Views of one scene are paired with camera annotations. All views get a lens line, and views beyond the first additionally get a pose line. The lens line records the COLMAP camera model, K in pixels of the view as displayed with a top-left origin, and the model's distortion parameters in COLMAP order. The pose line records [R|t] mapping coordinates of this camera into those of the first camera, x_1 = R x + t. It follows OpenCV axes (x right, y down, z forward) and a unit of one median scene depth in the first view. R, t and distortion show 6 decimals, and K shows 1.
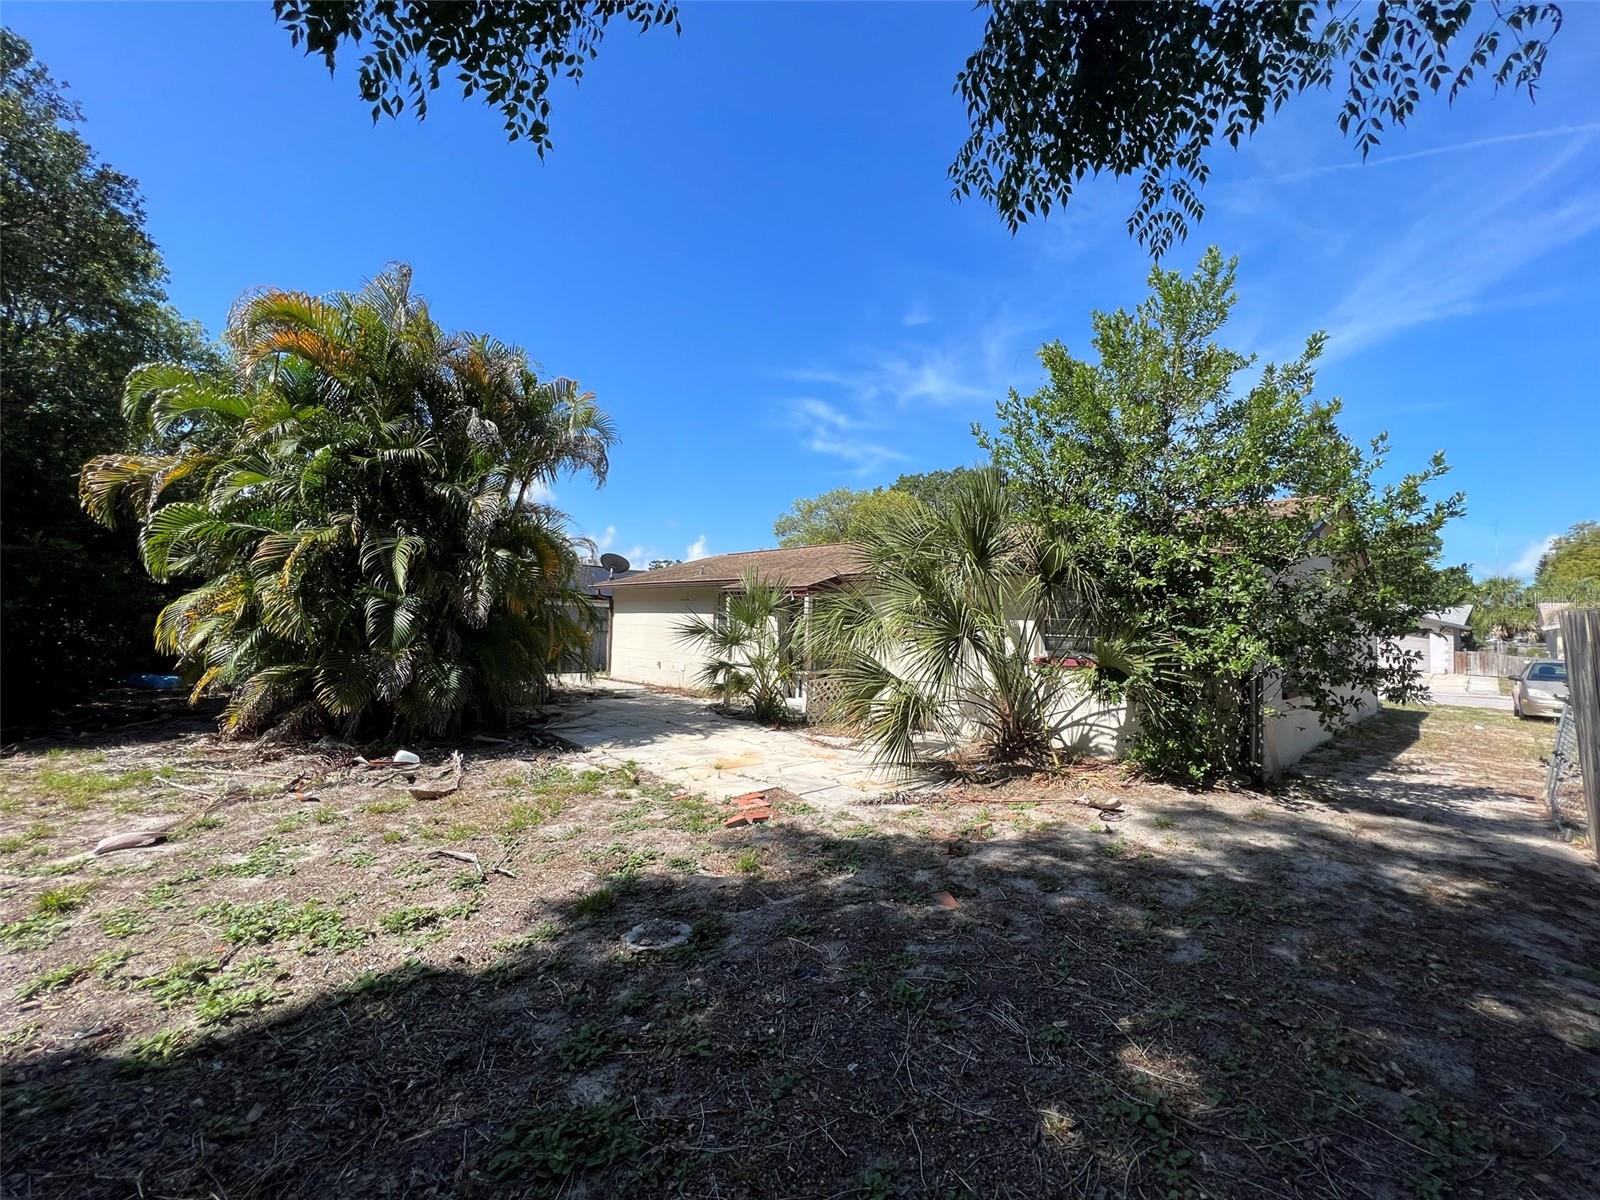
lens RADIAL K [[667.9, 0, 795.7], [0, 667.9, 597.7], [0, 0, 1]] dist [-0.002242, 0.000631]
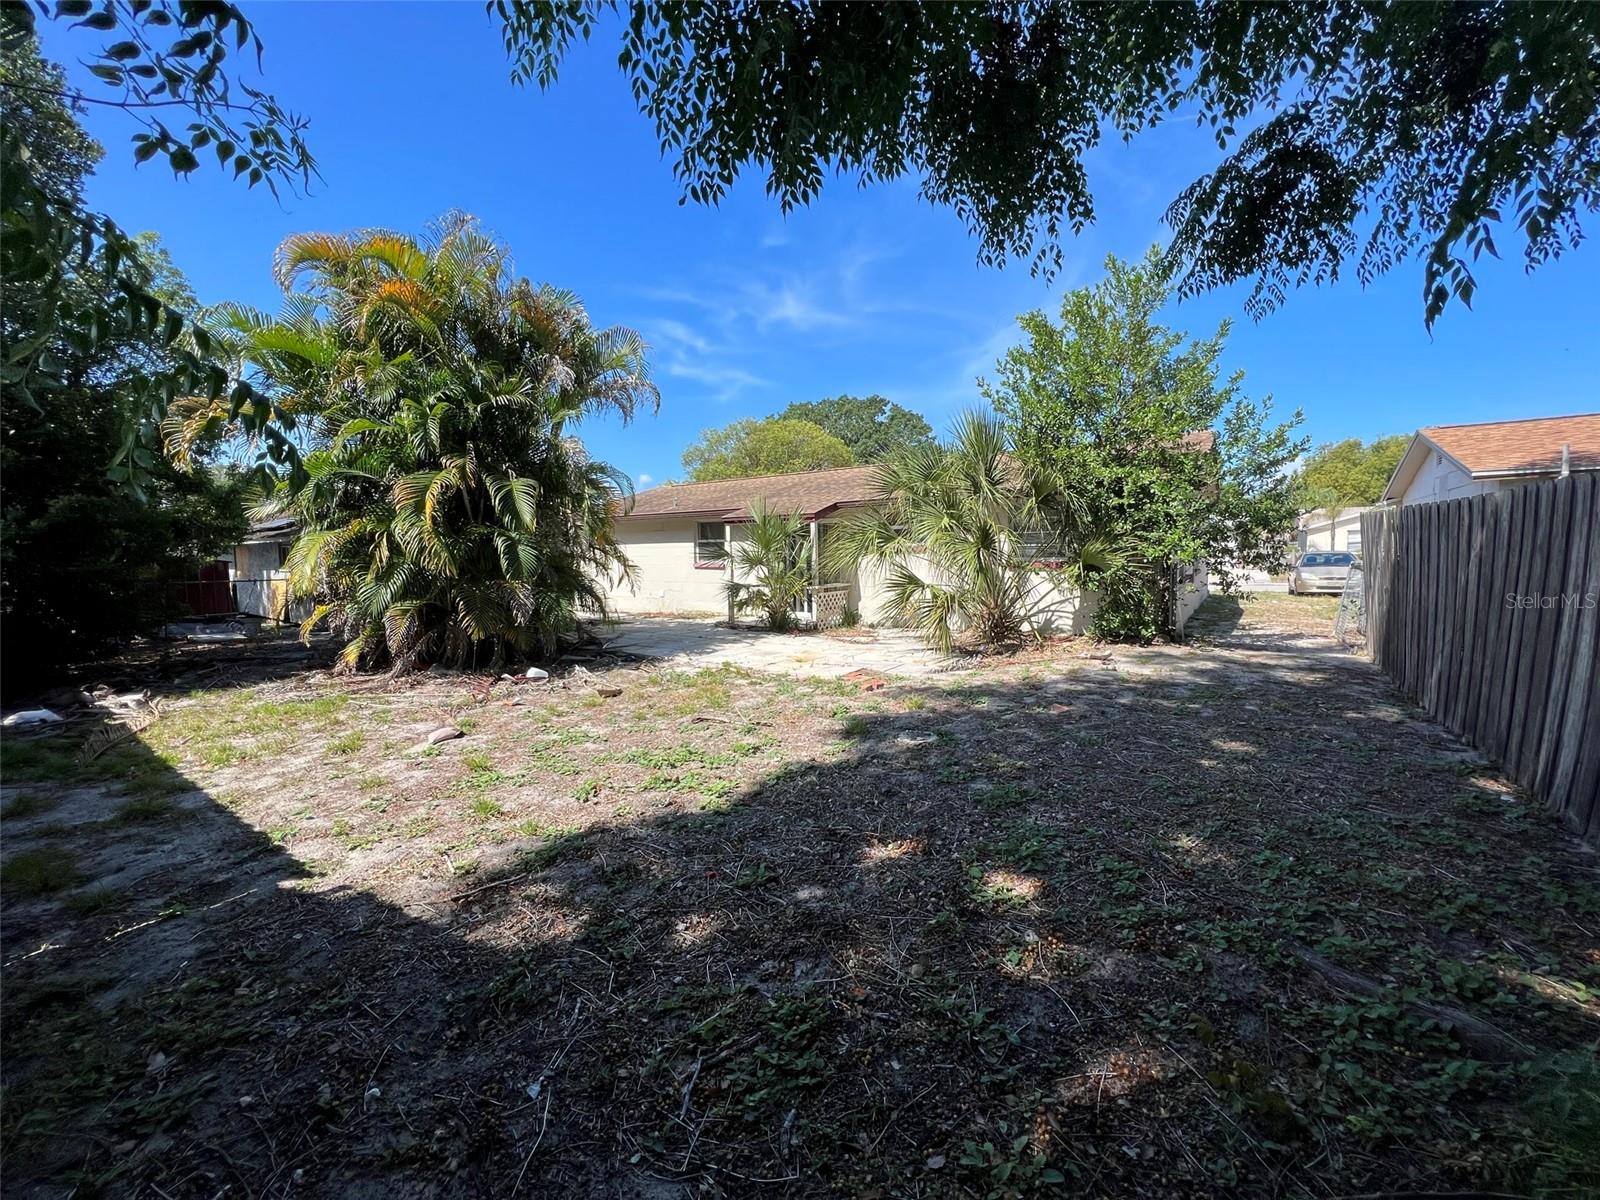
lens RADIAL K [[655.8, 0, 803.3], [0, 655.8, 609.3], [0, 0, 1]] dist [-0.014411, 0.000335]
pose [[0.977678, -0.063519, 0.200279, -0.366263], [0.037879, 0.990875, 0.129349, -0.001185], [-0.206668, -0.118875, 0.971163, -0.196595]]
